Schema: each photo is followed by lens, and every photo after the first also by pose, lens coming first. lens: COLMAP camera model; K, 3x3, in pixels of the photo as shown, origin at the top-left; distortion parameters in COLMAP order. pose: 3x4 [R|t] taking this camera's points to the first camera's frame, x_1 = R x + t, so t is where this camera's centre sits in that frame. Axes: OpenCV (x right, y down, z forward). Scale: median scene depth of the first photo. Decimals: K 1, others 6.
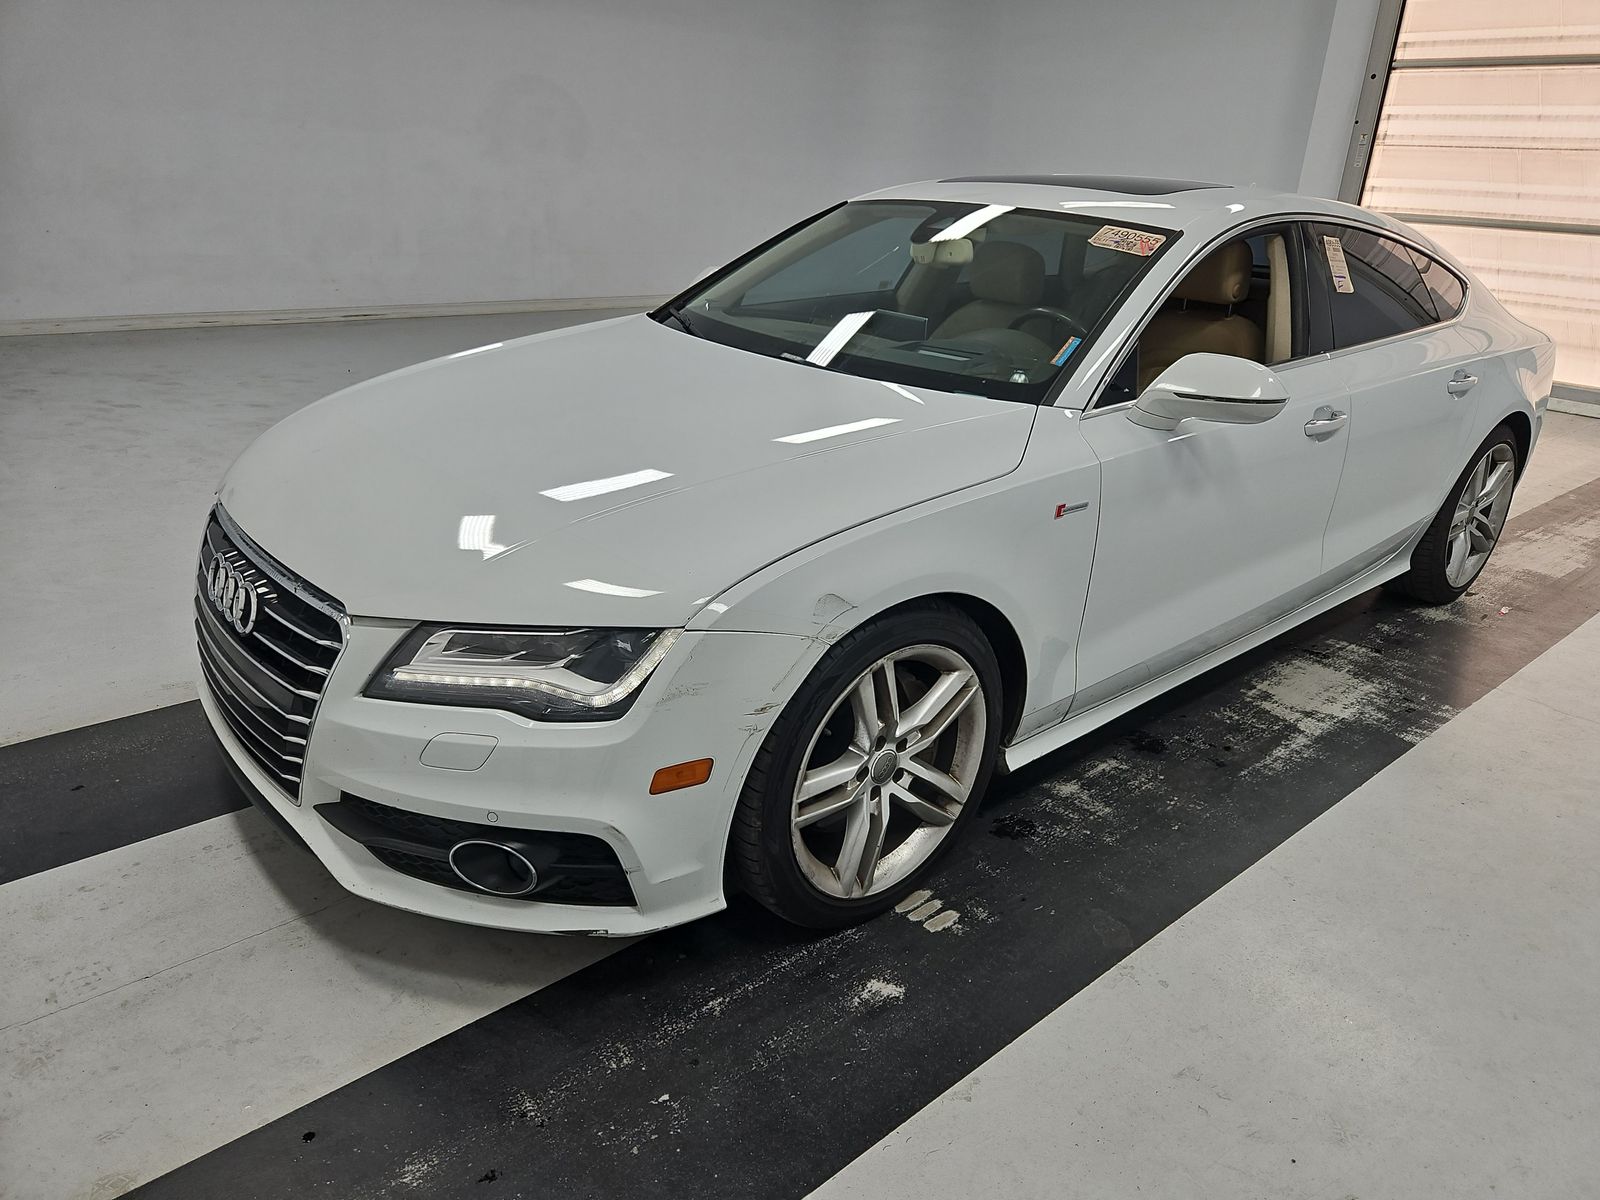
lens RADIAL K [[1062.2, 0, 812.3], [0, 1062.2, 602.1], [0, 0, 1]] dist [0.039888, -0.032453]
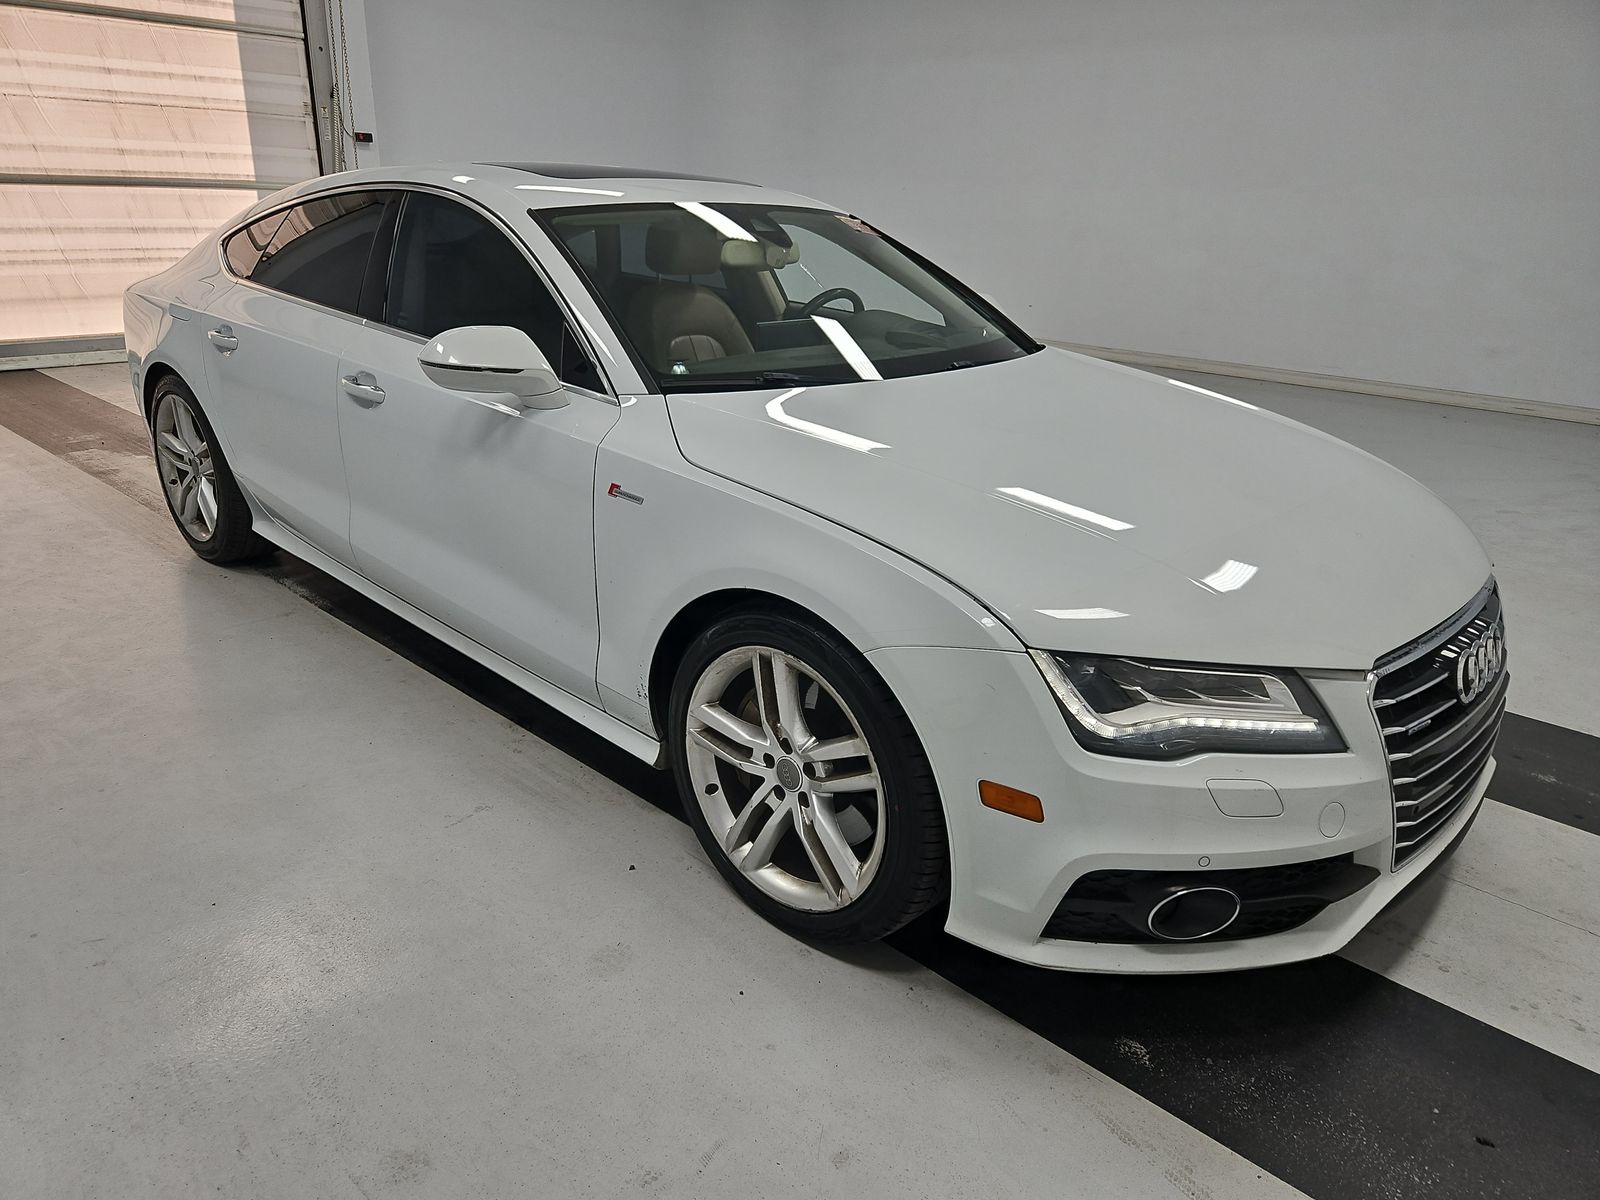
lens RADIAL K [[1062.2, 0, 812.3], [0, 1062.2, 602.1], [0, 0, 1]] dist [0.039888, -0.032453]
pose [[-0.066791, -0.409606, 0.909814, -0.957682], [0.344291, 0.846383, 0.406324, -0.459228], [-0.936484, 0.340380, 0.084493, 1.016558]]
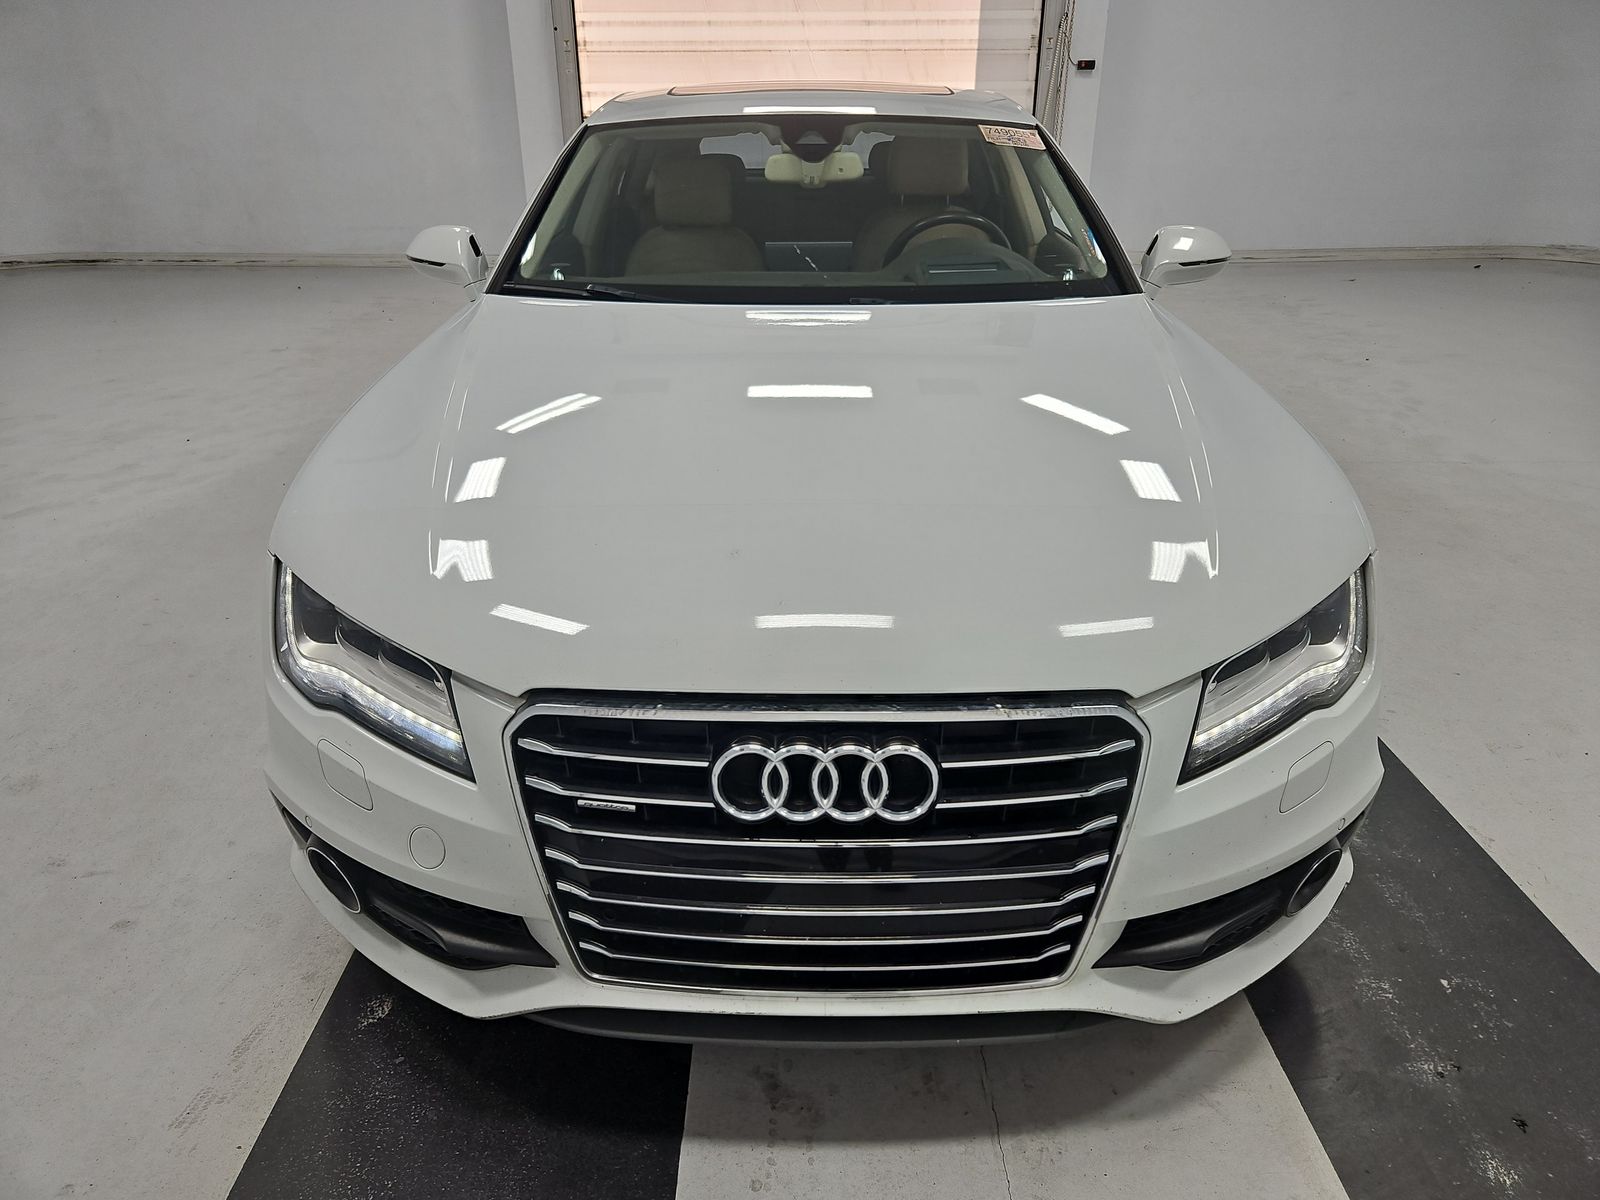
lens RADIAL K [[1062.2, 0, 812.3], [0, 1062.2, 602.1], [0, 0, 1]] dist [0.039888, -0.032453]
pose [[0.663458, -0.362661, 0.654446, -0.657350], [0.317196, 0.928519, 0.192975, -0.168540], [-0.677650, 0.079557, 0.731068, 0.370068]]
